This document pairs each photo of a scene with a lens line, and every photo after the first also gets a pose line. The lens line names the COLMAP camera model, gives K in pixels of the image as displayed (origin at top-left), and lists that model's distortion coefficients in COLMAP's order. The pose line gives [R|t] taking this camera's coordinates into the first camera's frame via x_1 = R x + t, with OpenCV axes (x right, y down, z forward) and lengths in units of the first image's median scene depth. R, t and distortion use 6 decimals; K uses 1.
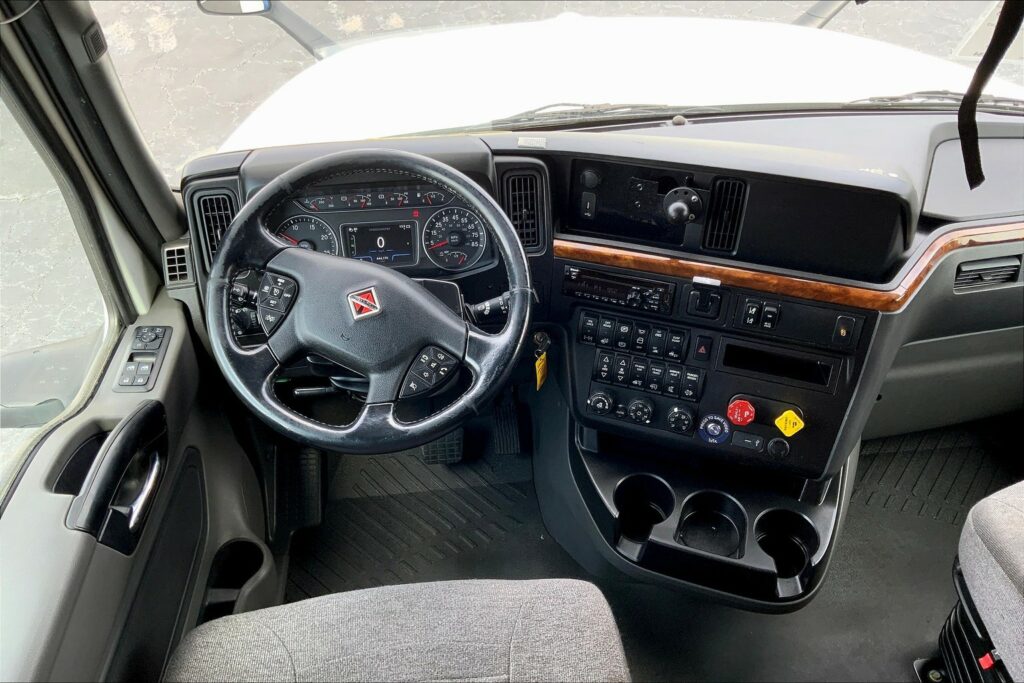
lens RADIAL K [[843.9, 0, 512.0], [0, 843.9, 341.5], [0, 0, 1]] dist [0.102586, -0.201292]
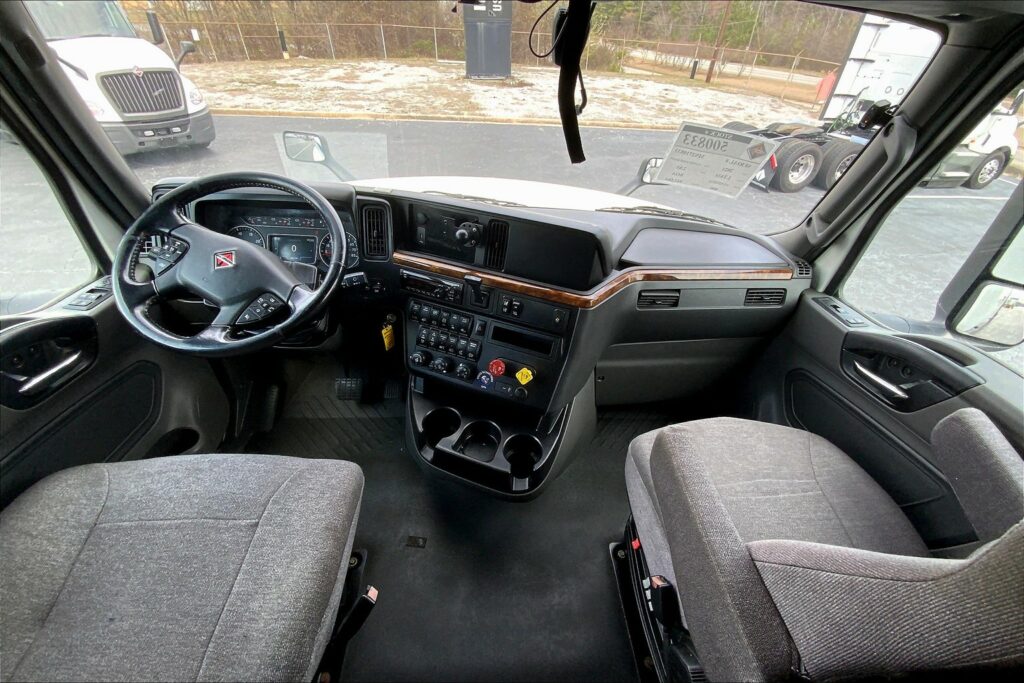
lens RADIAL K [[418.8, 0, 516.4], [0, 418.8, 339.2], [0, 0, 1]] dist [0.032344, -0.025767]
pose [[0.995644, 0.090135, 0.023853, 0.272466], [-0.087508, 0.991662, -0.094603, 0.097418], [-0.032181, 0.092103, 0.995229, 0.209589]]
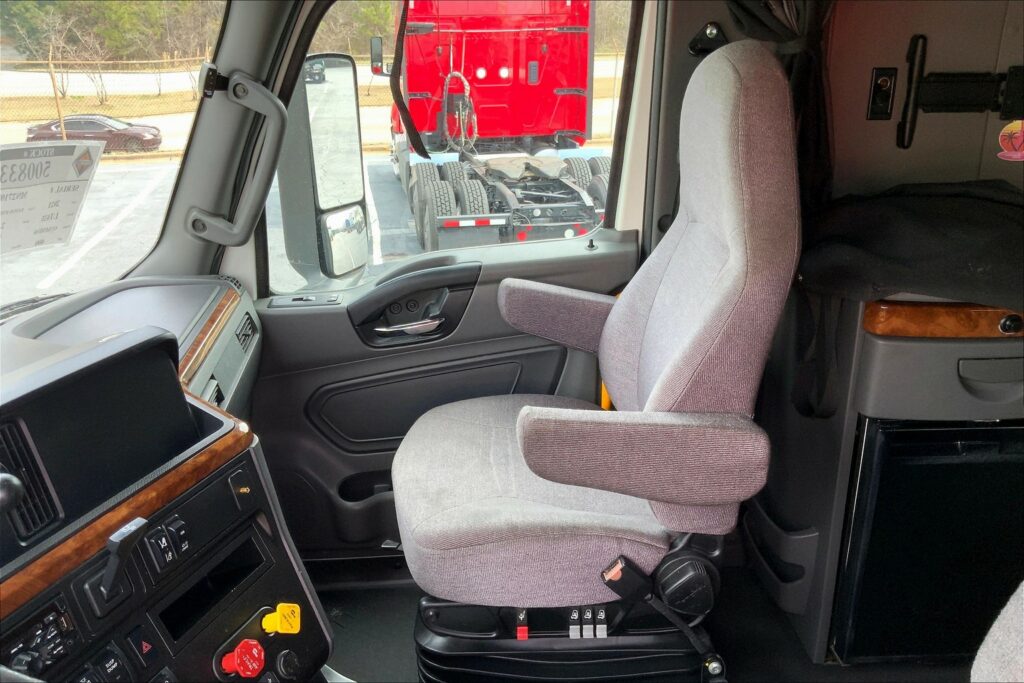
lens RADIAL K [[851.9, 0, 512.0], [0, 851.9, 341.5], [0, 0, 1]] dist [0.045245, -0.091828]
pose [[0.042361, -0.323575, 0.945254, -0.301048], [0.669901, 0.711119, 0.213407, -0.106050], [-0.741241, 0.624186, 0.246887, 0.478538]]
